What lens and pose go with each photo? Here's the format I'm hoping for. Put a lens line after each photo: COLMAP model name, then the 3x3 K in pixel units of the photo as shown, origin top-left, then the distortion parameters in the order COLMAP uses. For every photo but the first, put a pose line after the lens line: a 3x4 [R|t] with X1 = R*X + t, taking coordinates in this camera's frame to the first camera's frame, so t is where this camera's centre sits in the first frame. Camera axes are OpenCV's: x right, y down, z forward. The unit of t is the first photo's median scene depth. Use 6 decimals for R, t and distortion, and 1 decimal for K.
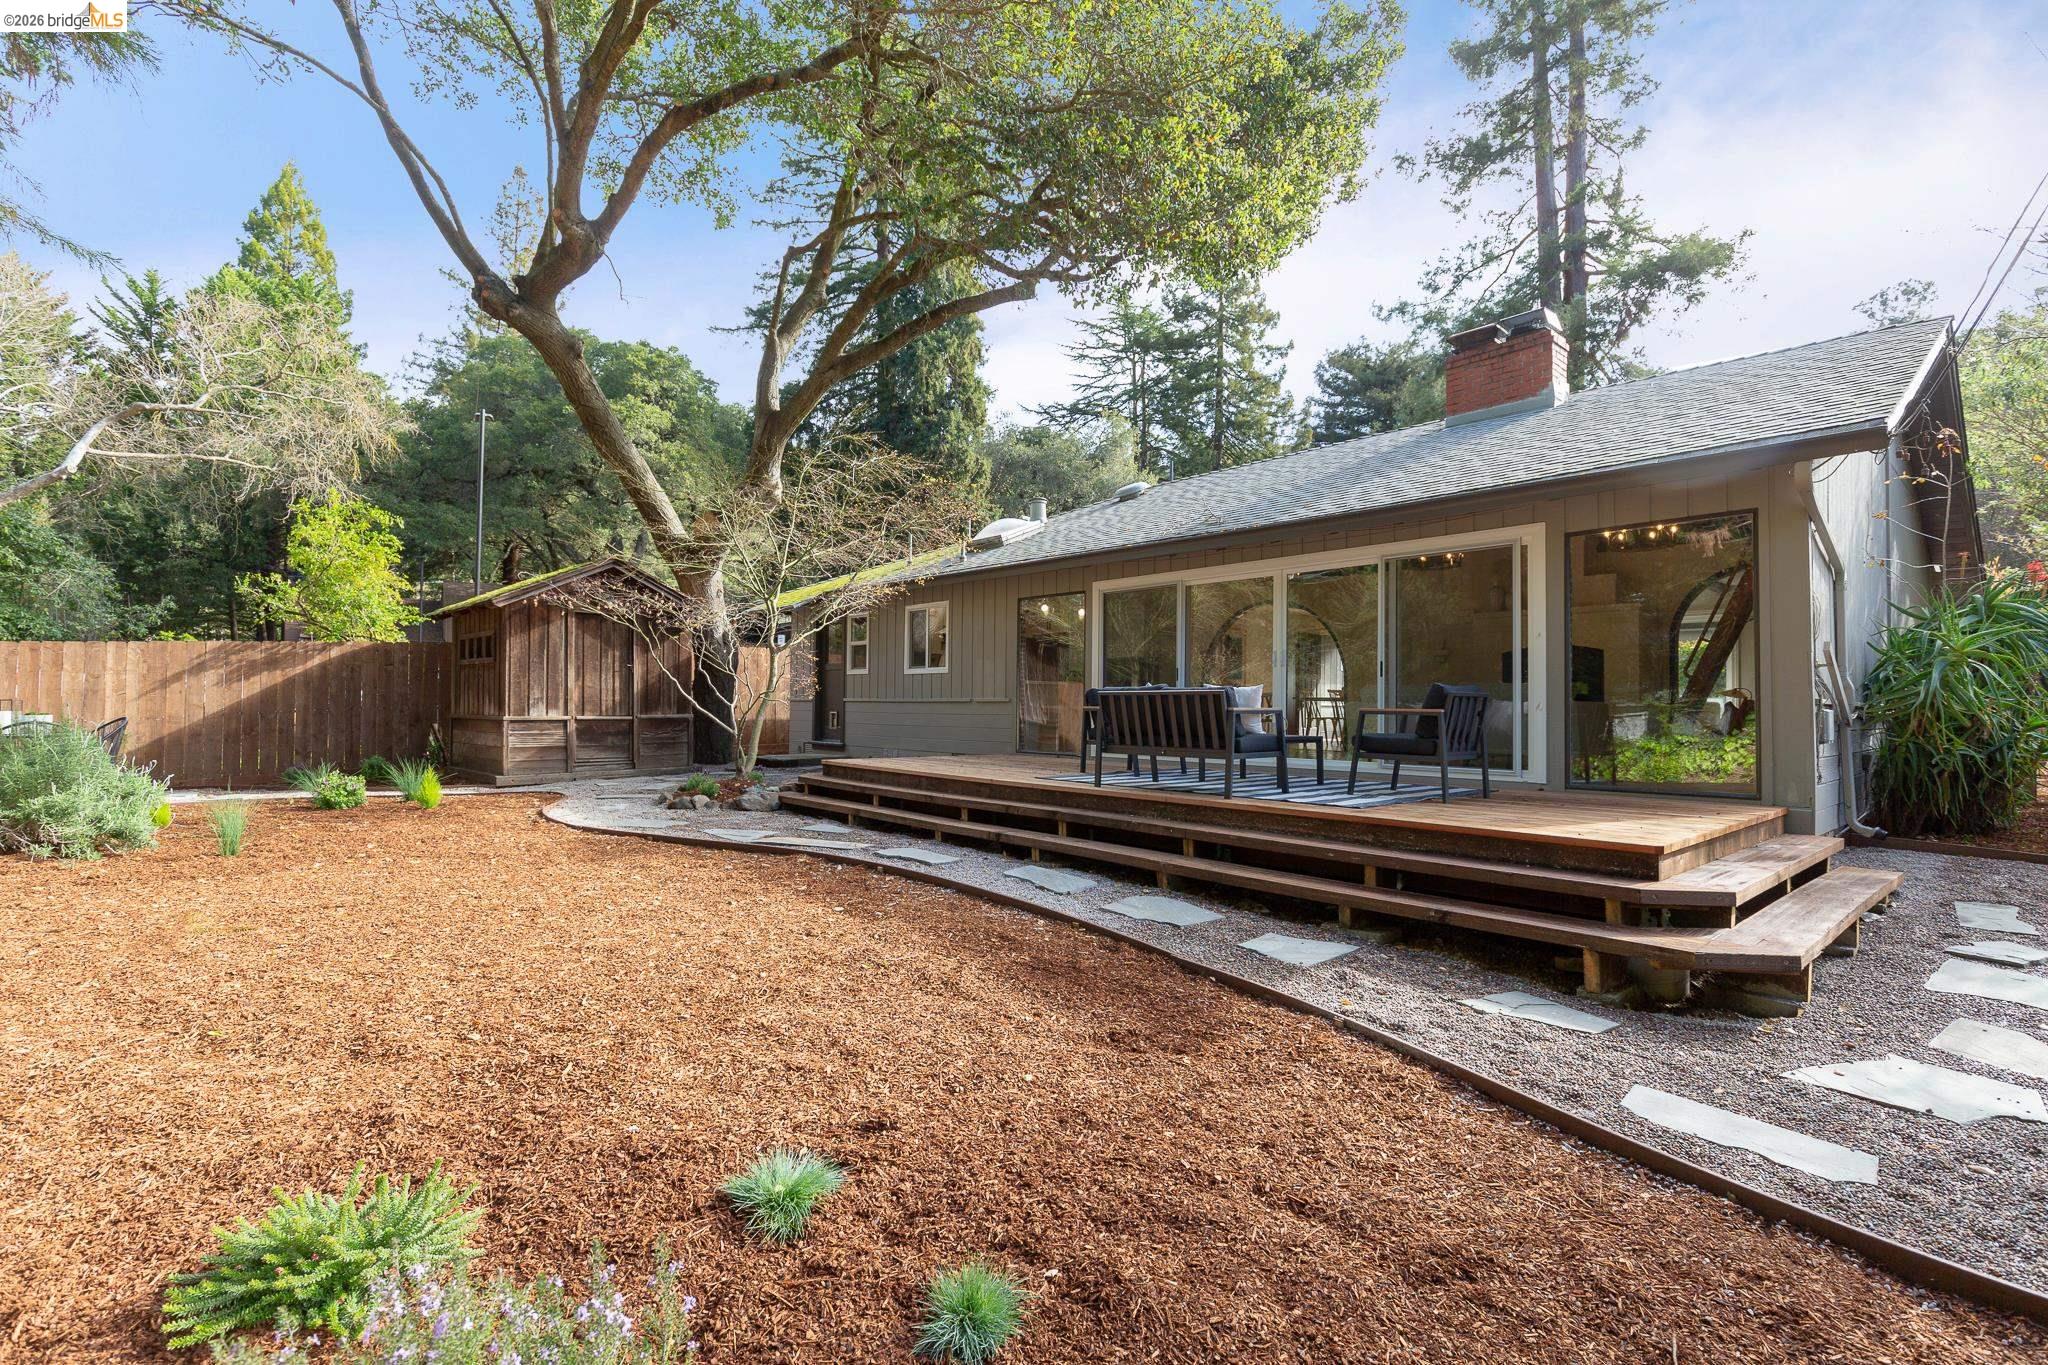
lens RADIAL K [[942.8, 0, 1024.0], [0, 942.8, 682.5], [0, 0, 1]] dist [-0.001053, -0.000018]
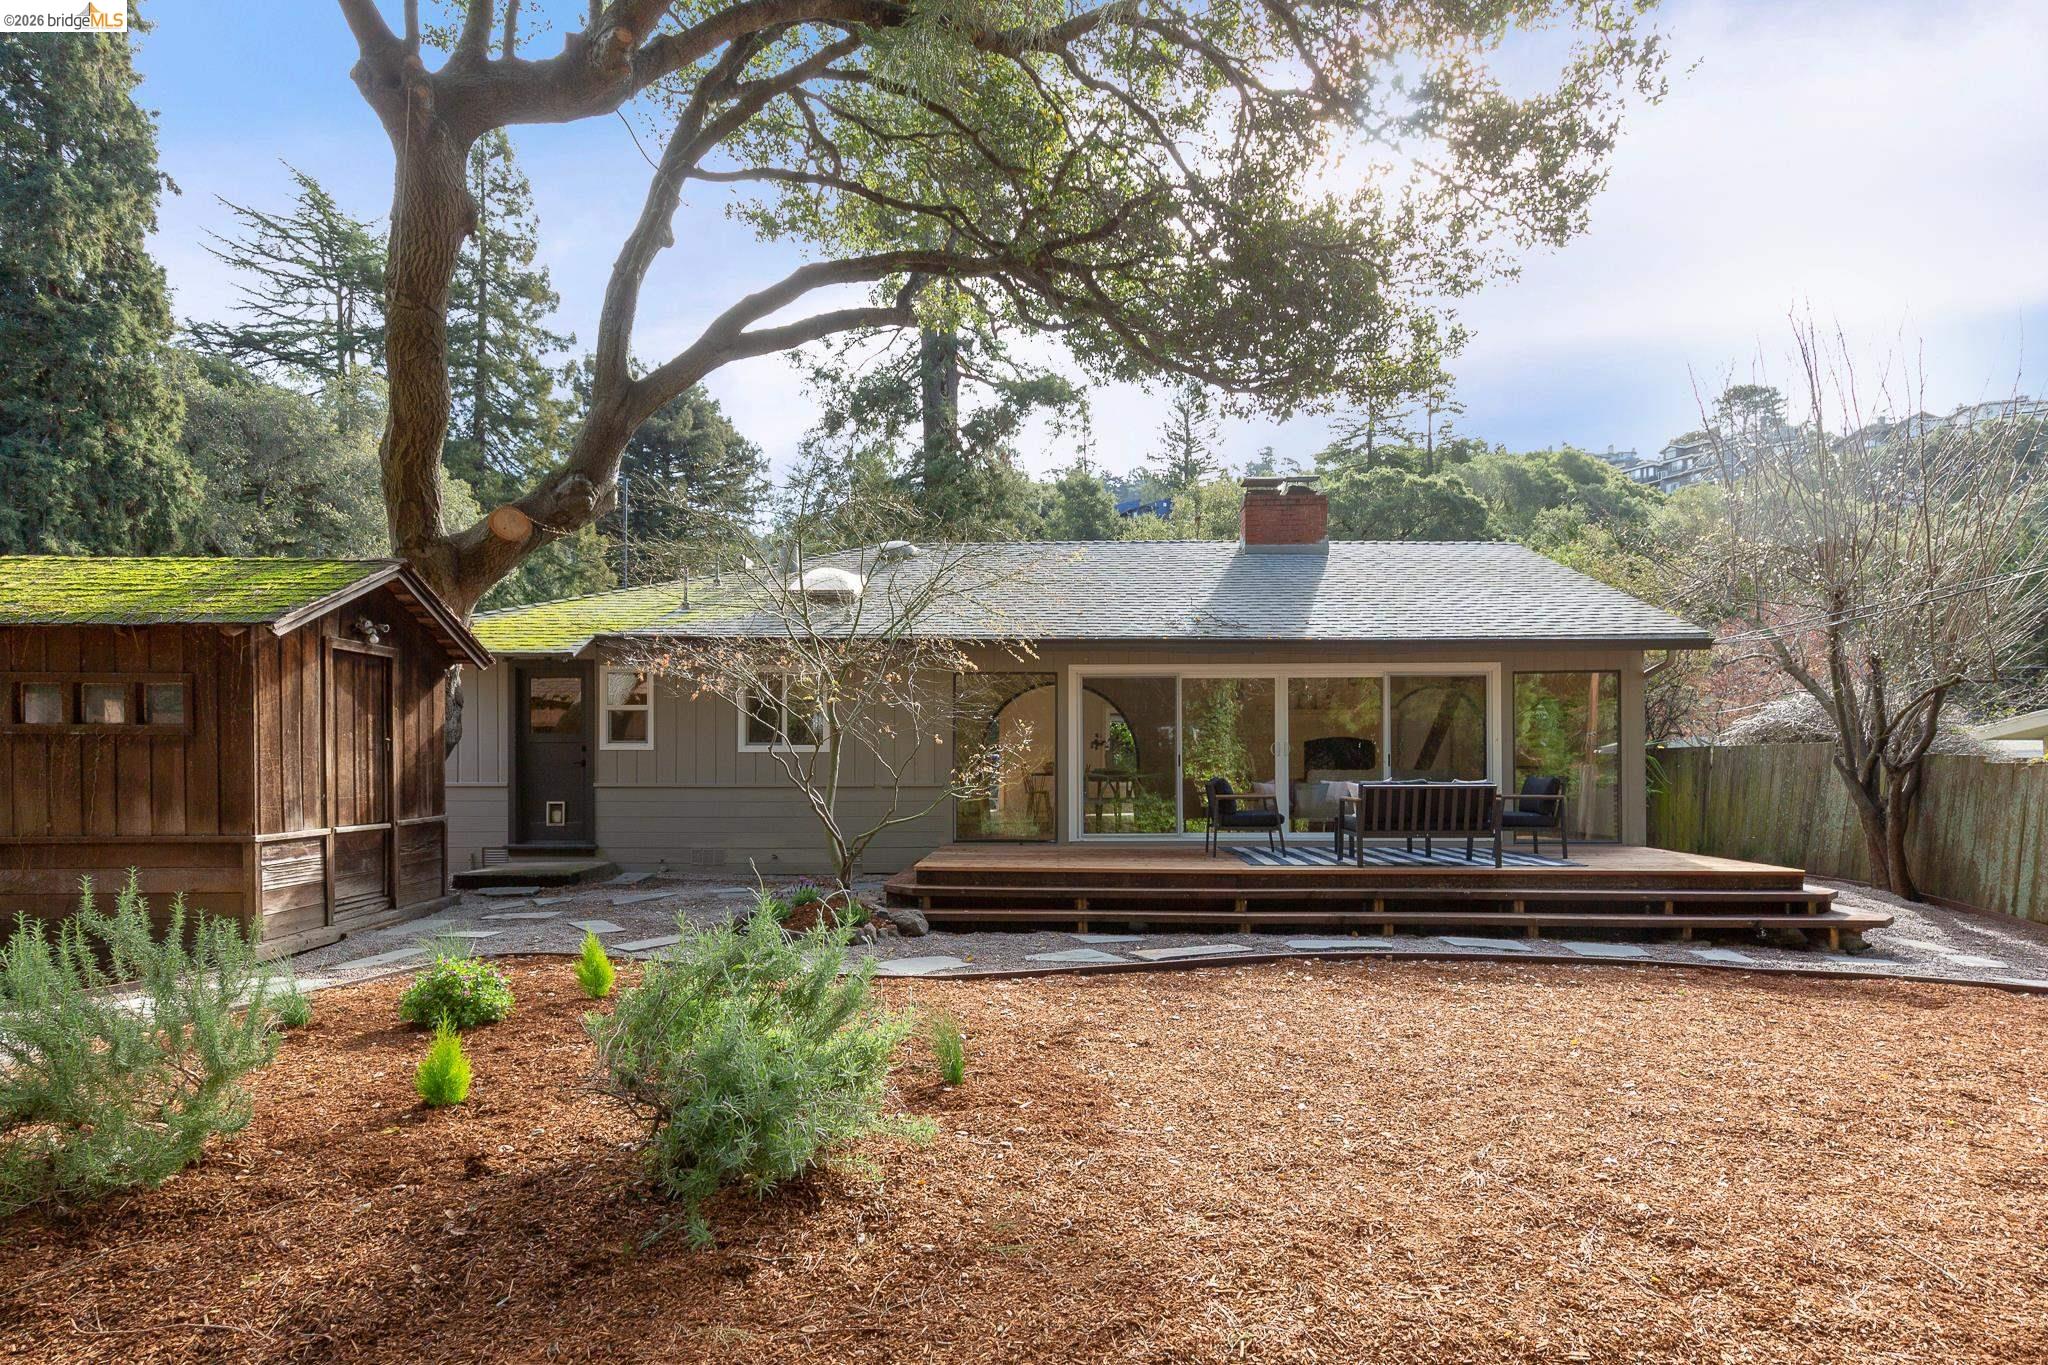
lens RADIAL K [[1060.4, 0, 1023.0], [0, 1060.4, 763.7], [0, 0, 1]] dist [0.005552, 0.000556]
pose [[0.678247, -0.008404, 0.734786, -0.599873], [-0.012201, 0.999668, 0.022695, -0.021398], [-0.734732, -0.024358, 0.677920, 0.218867]]
